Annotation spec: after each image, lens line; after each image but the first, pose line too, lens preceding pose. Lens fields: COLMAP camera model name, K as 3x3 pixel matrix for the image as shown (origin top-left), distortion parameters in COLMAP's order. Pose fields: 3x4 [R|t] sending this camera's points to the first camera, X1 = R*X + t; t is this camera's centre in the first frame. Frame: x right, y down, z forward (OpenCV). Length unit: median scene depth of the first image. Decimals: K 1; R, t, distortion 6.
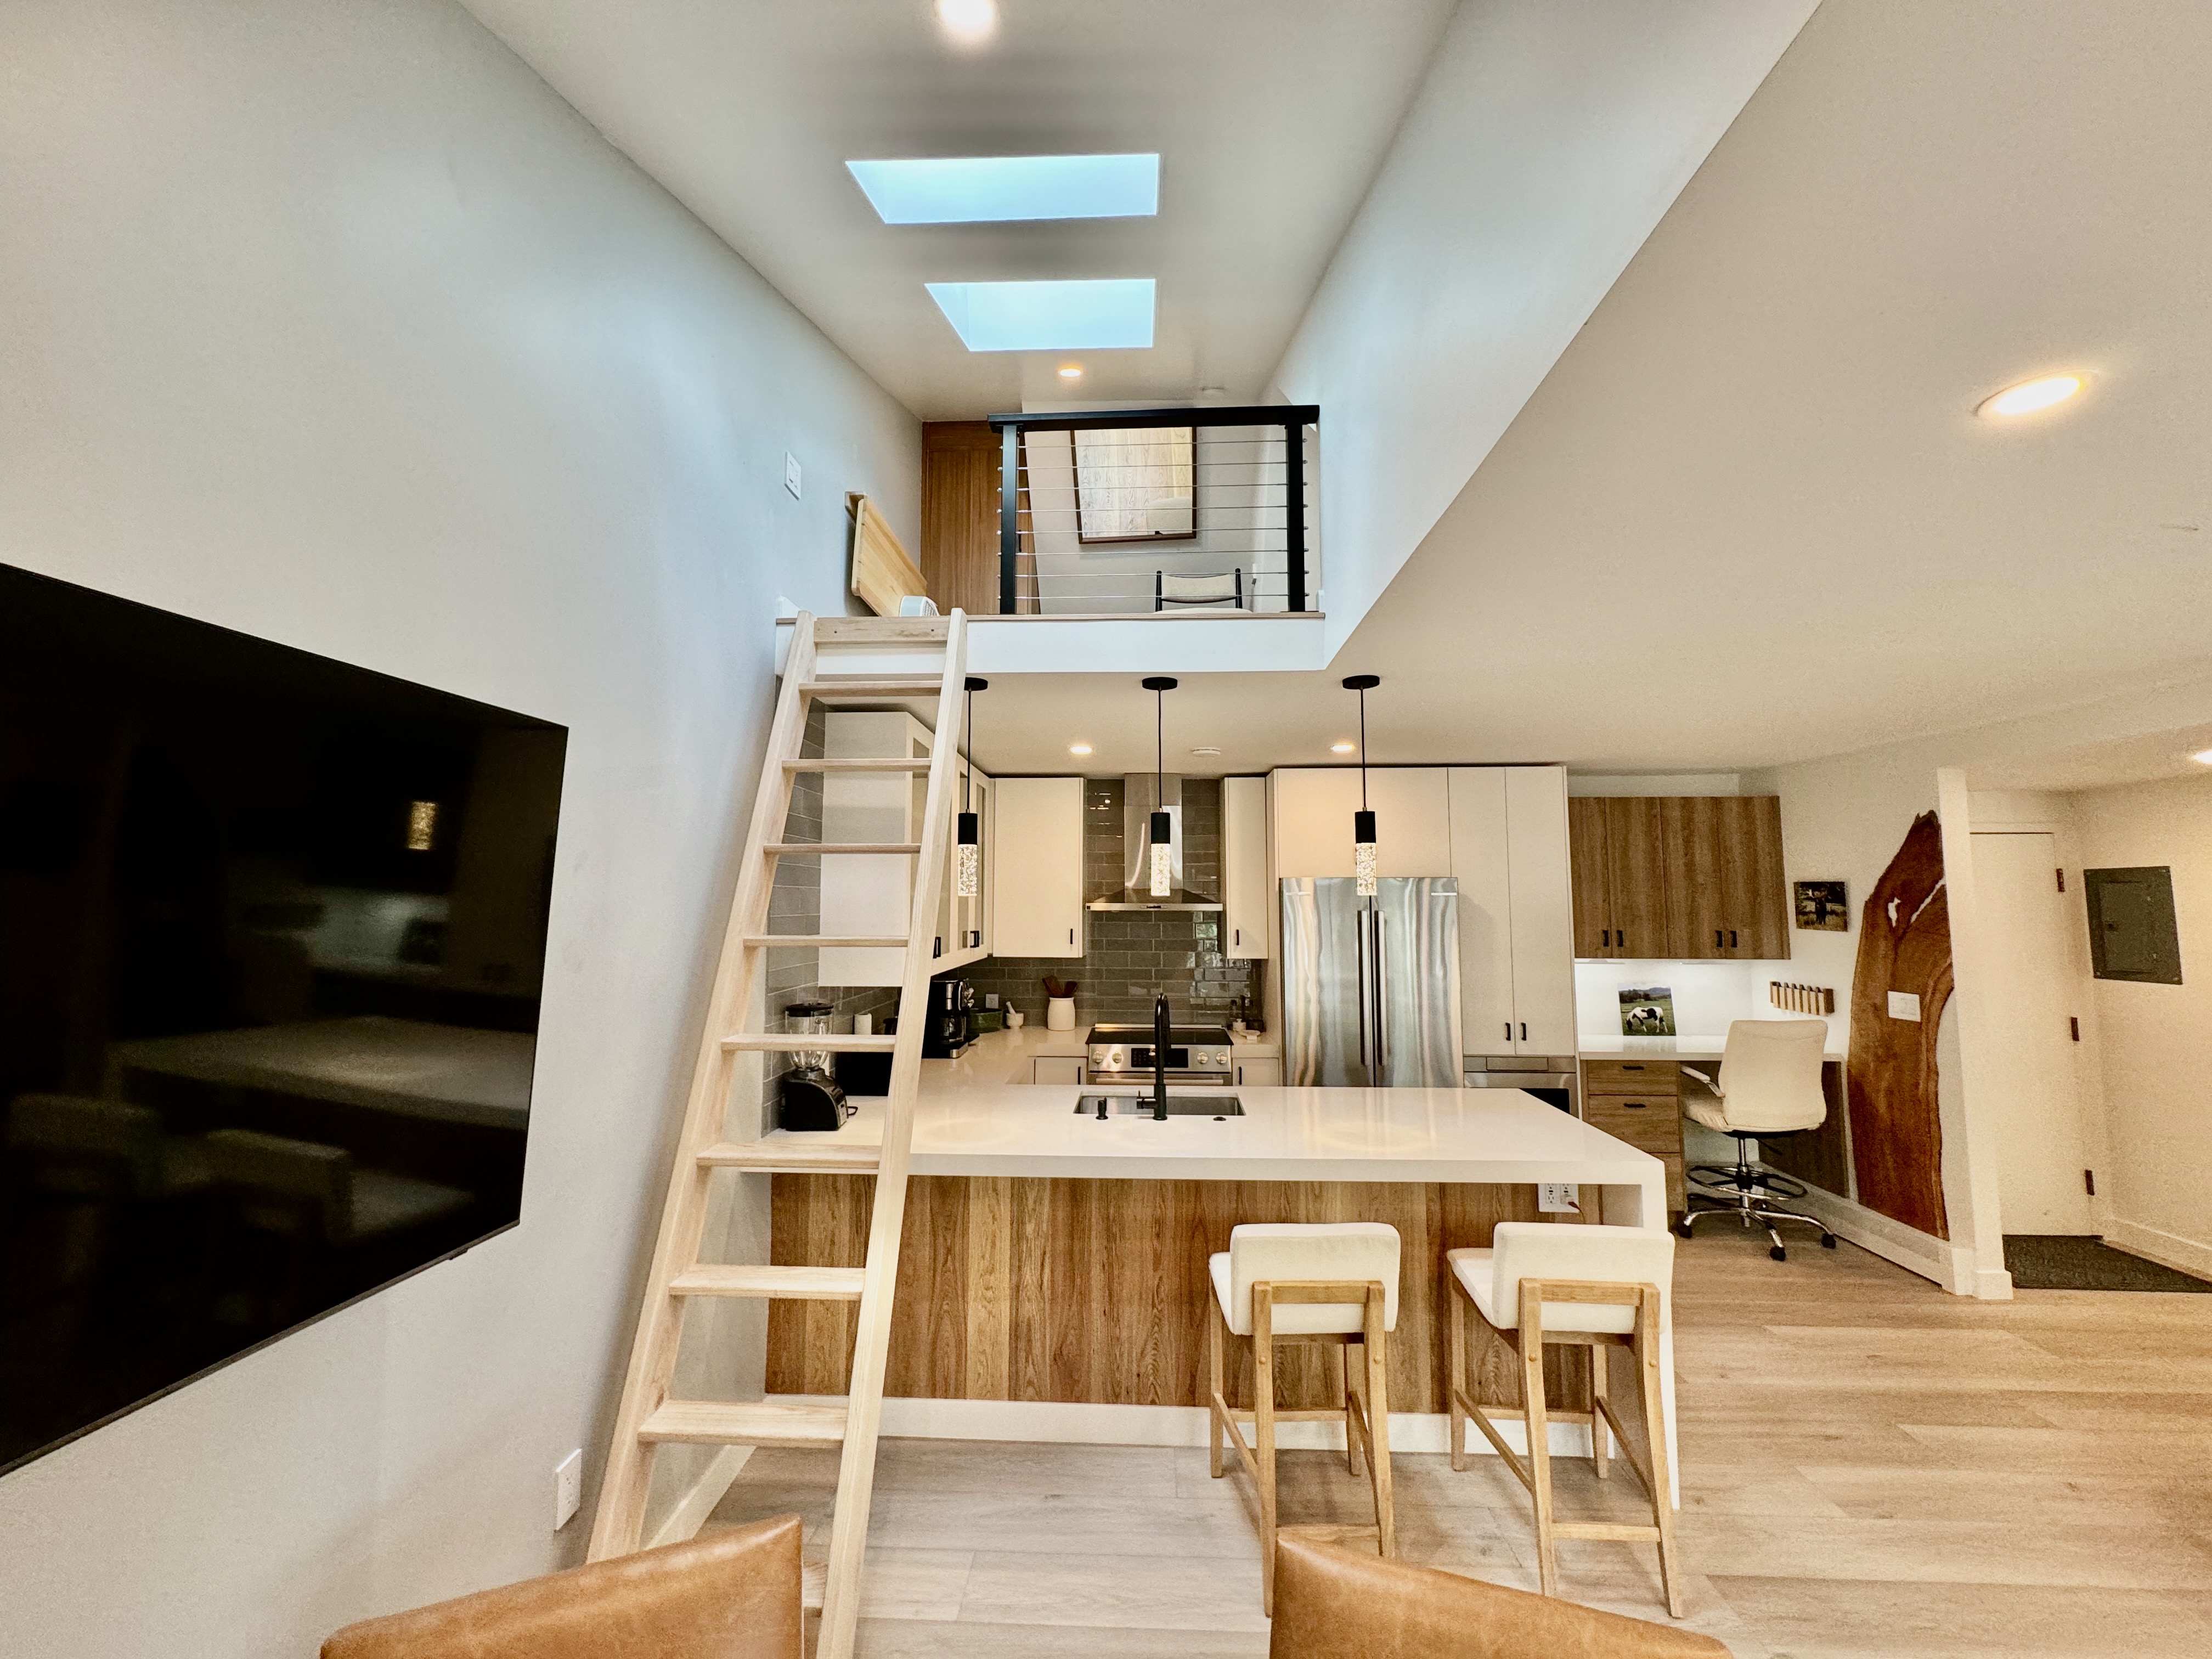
lens RADIAL K [[880.6, 0, 1107.5], [0, 880.6, 835.3], [0, 0, 1]] dist [-0.000446, 0.000666]
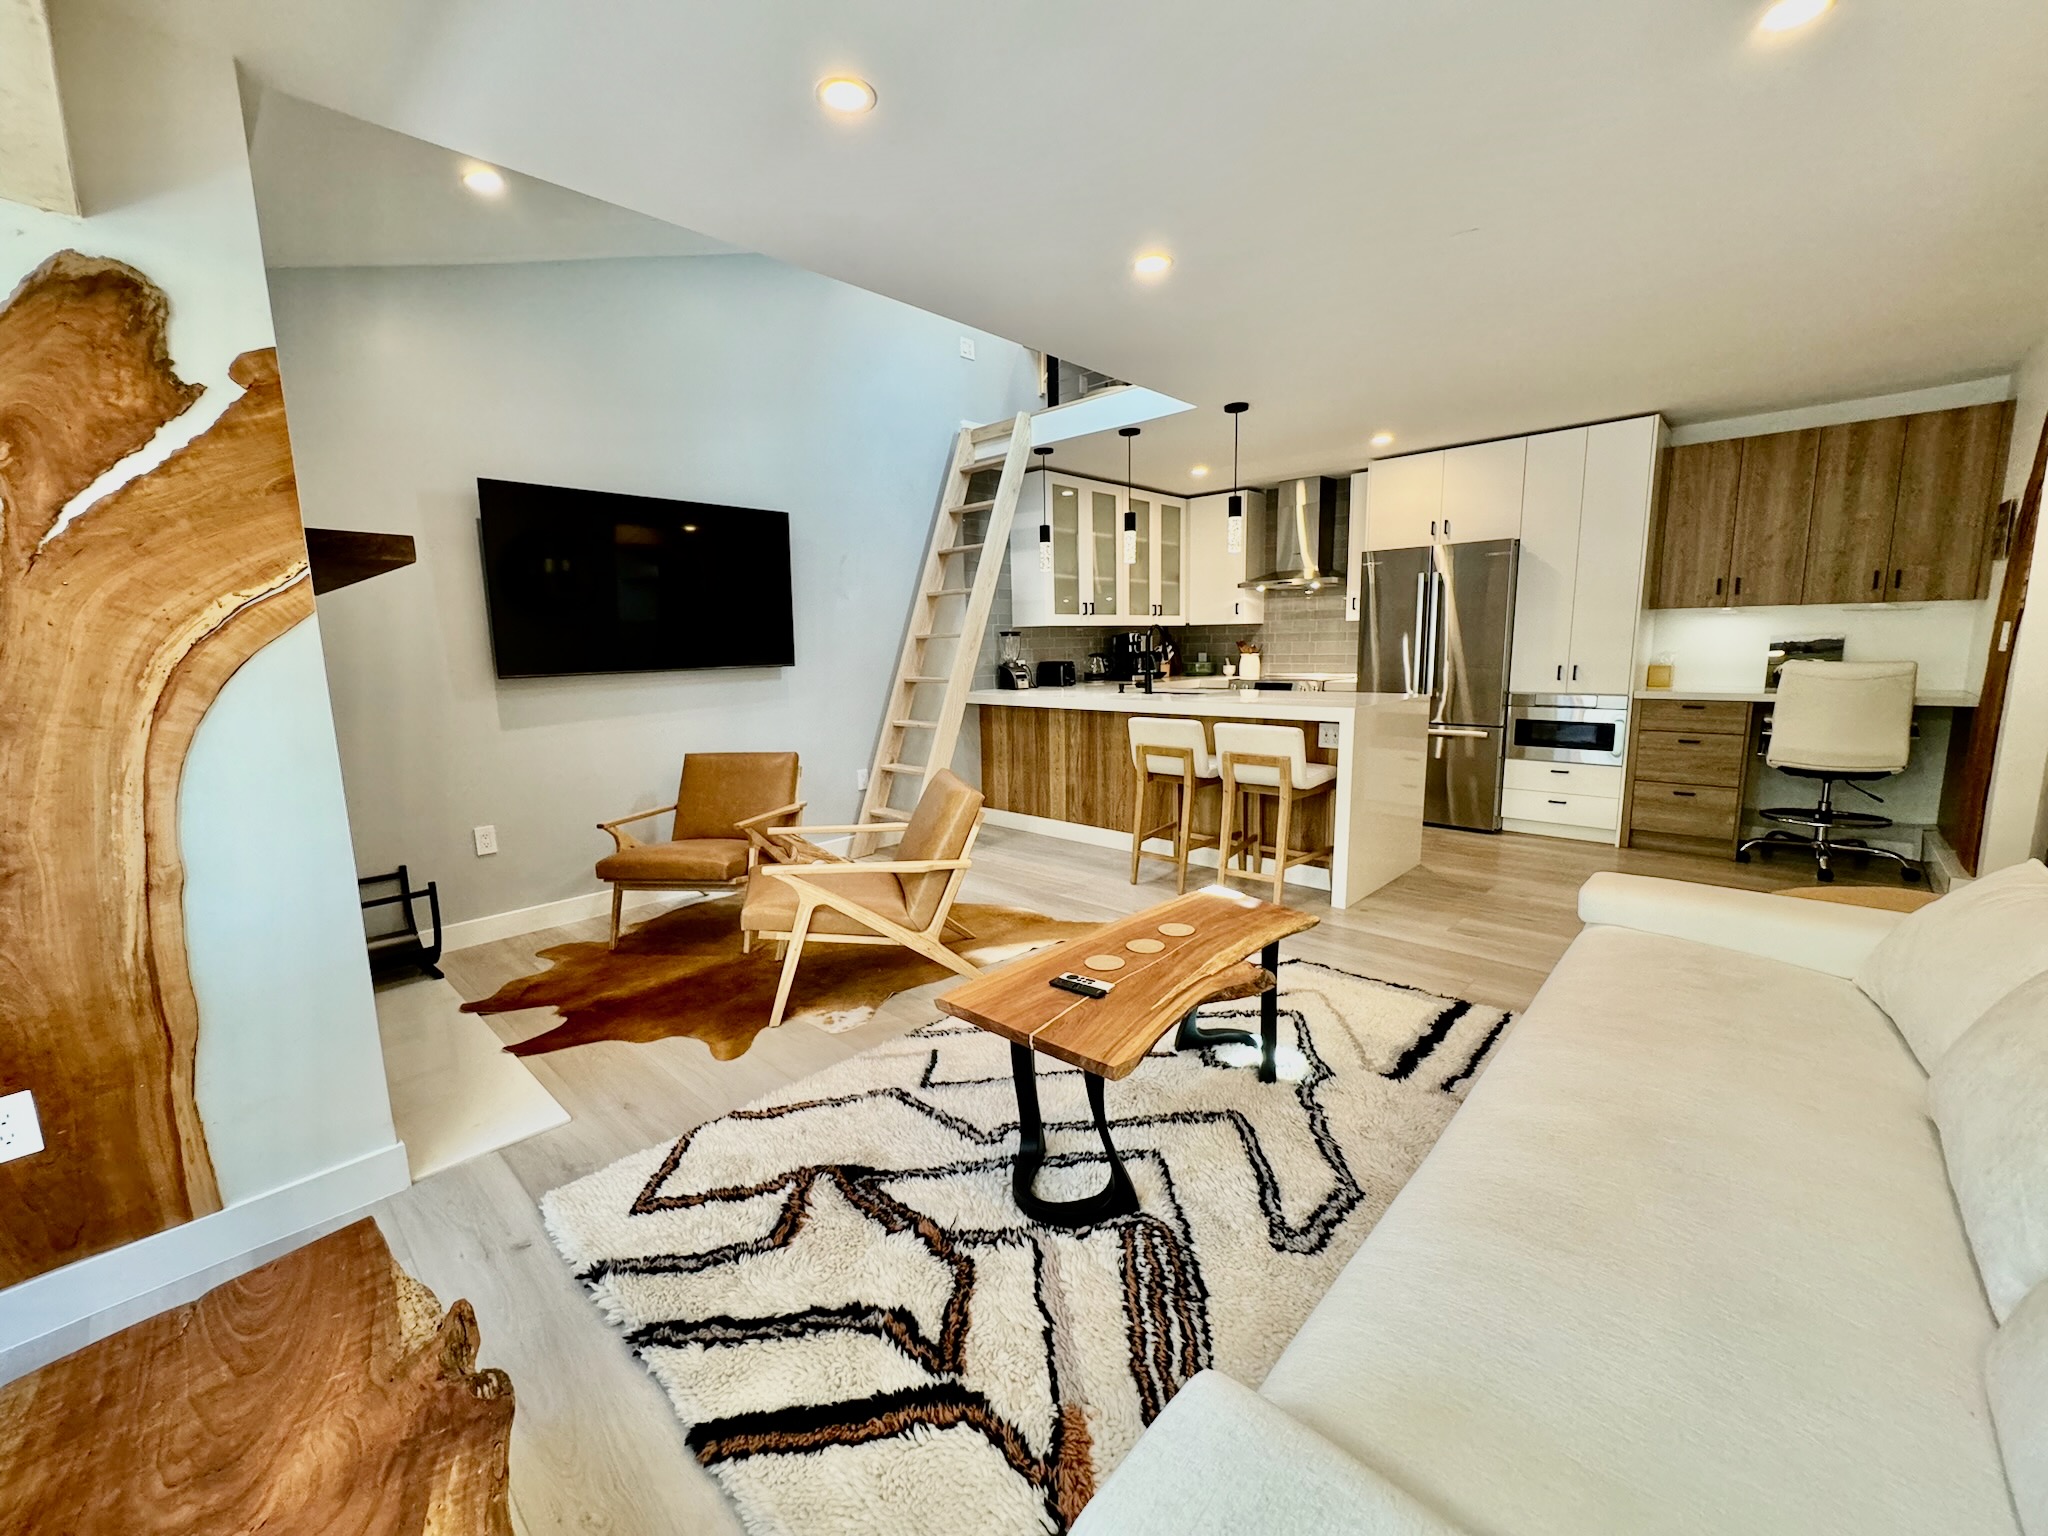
lens RADIAL K [[815.3, 0, 1029.8], [0, 815.3, 761.8], [0, 0, 1]] dist [-0.000446, 0.000666]
pose [[0.760004, 0.080424, -0.644923, 0.627125], [0.070550, 0.976241, 0.204880, 0.070599], [0.646078, -0.201209, 0.736274, -0.251038]]
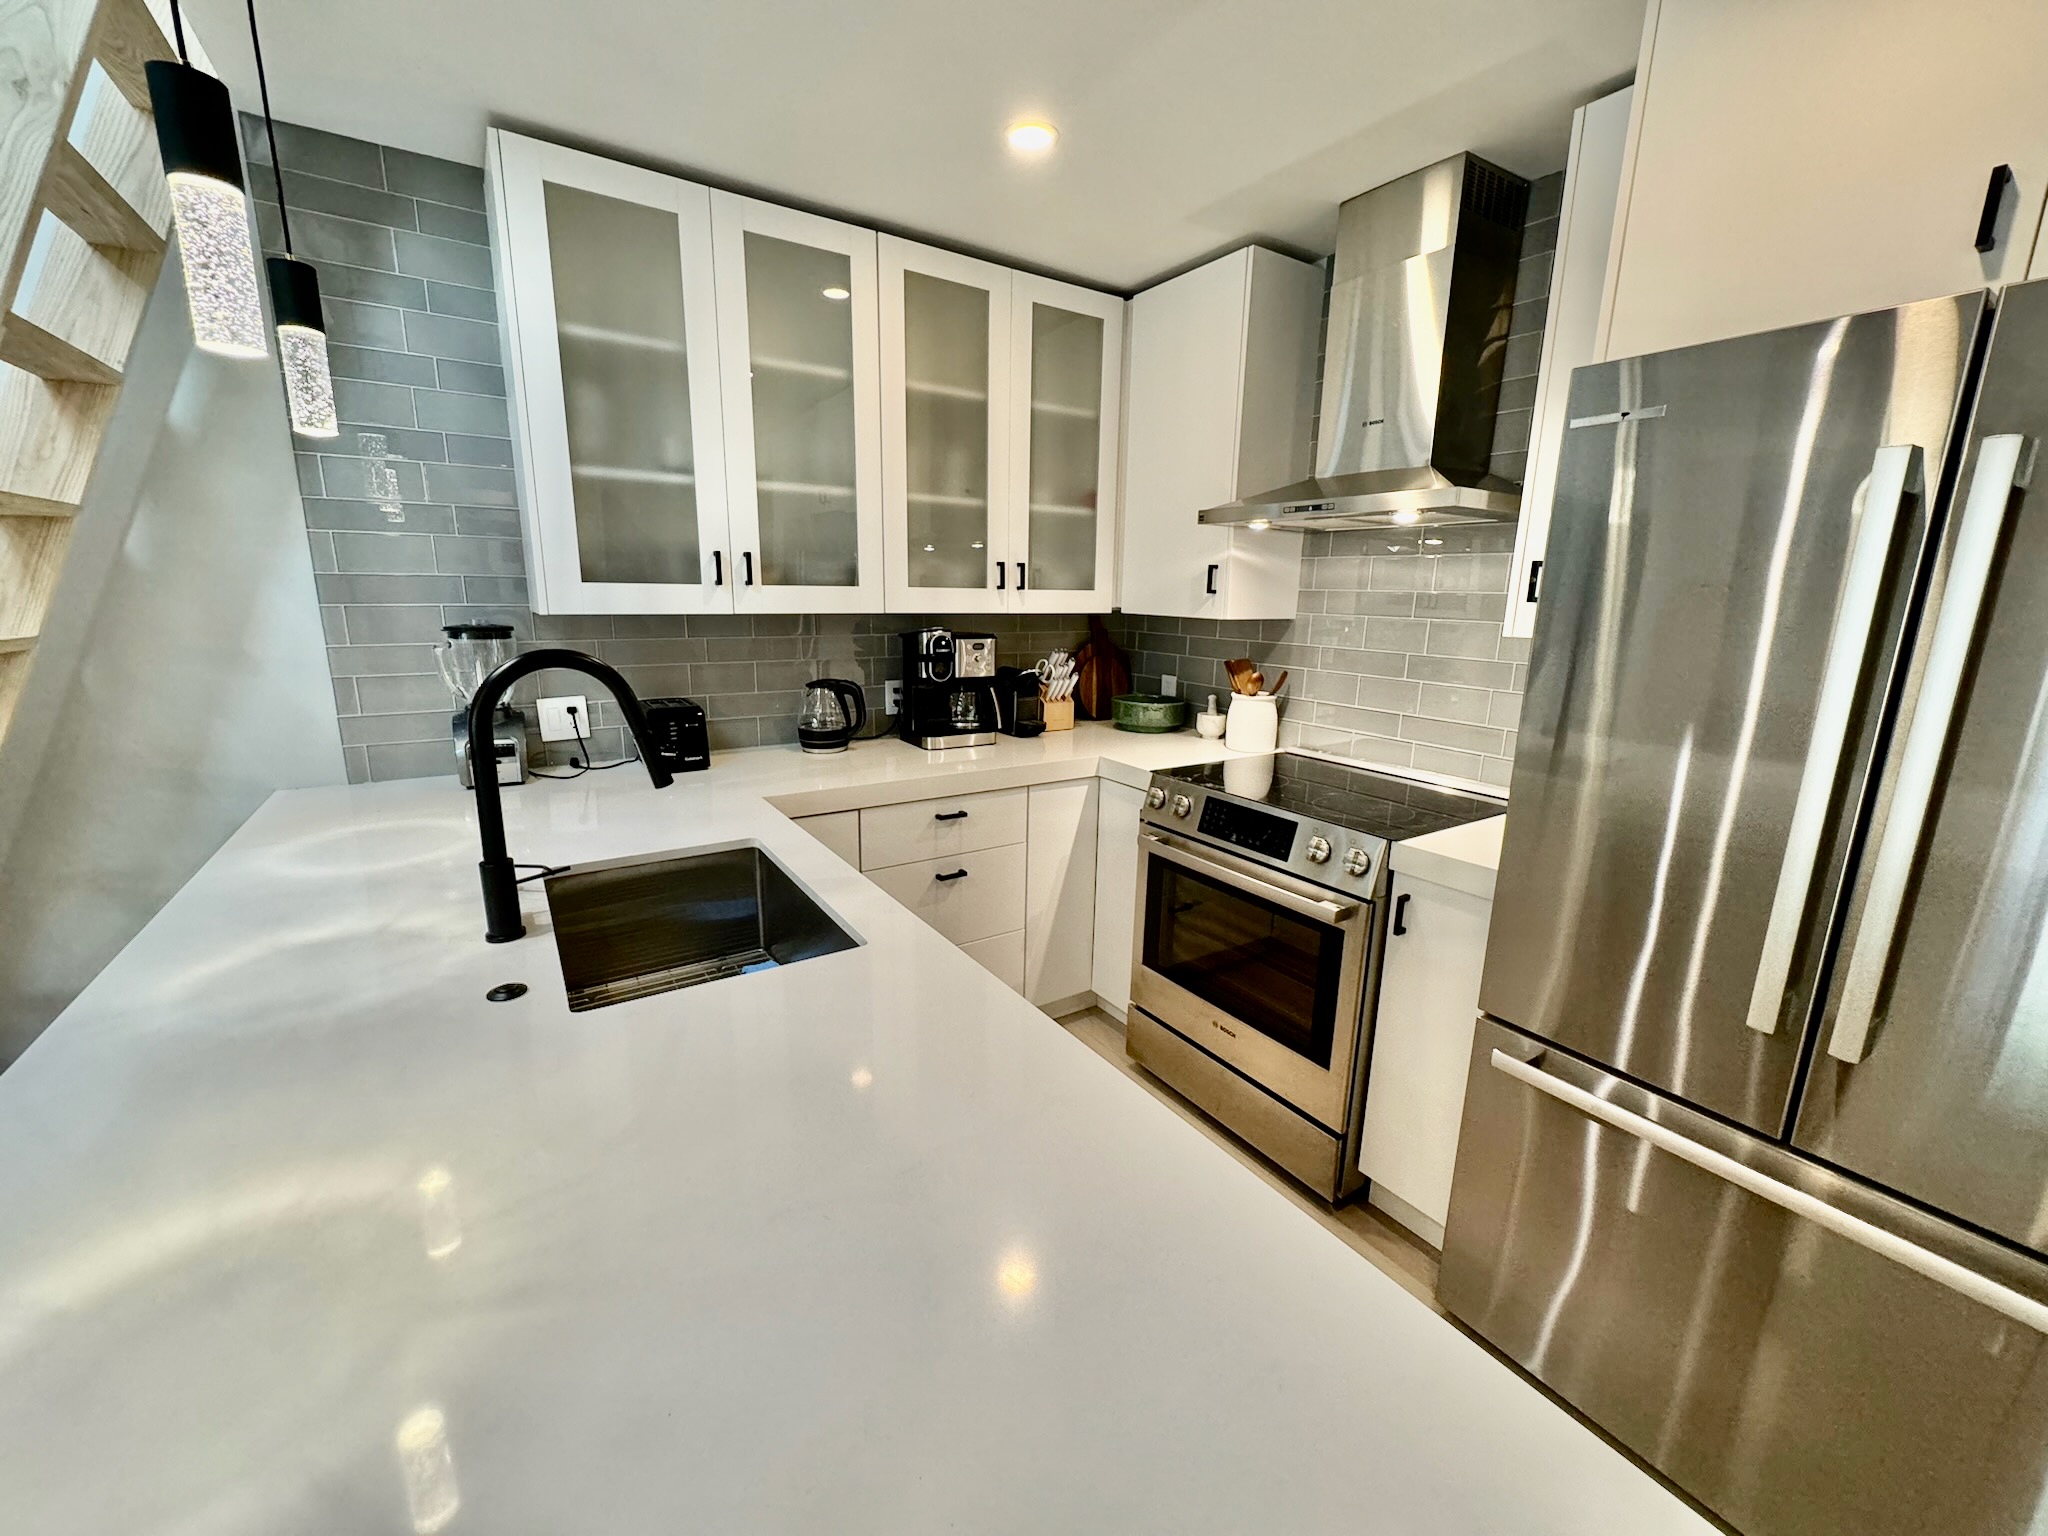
lens RADIAL K [[815.3, 0, 1027.0], [0, 815.3, 767.1], [0, 0, 1]] dist [-0.000446, 0.000666]
pose [[0.586488, 0.185456, -0.788440, 0.340880], [0.043513, 0.964813, 0.259310, 0.100868], [0.808788, -0.186390, 0.557782, 0.667251]]
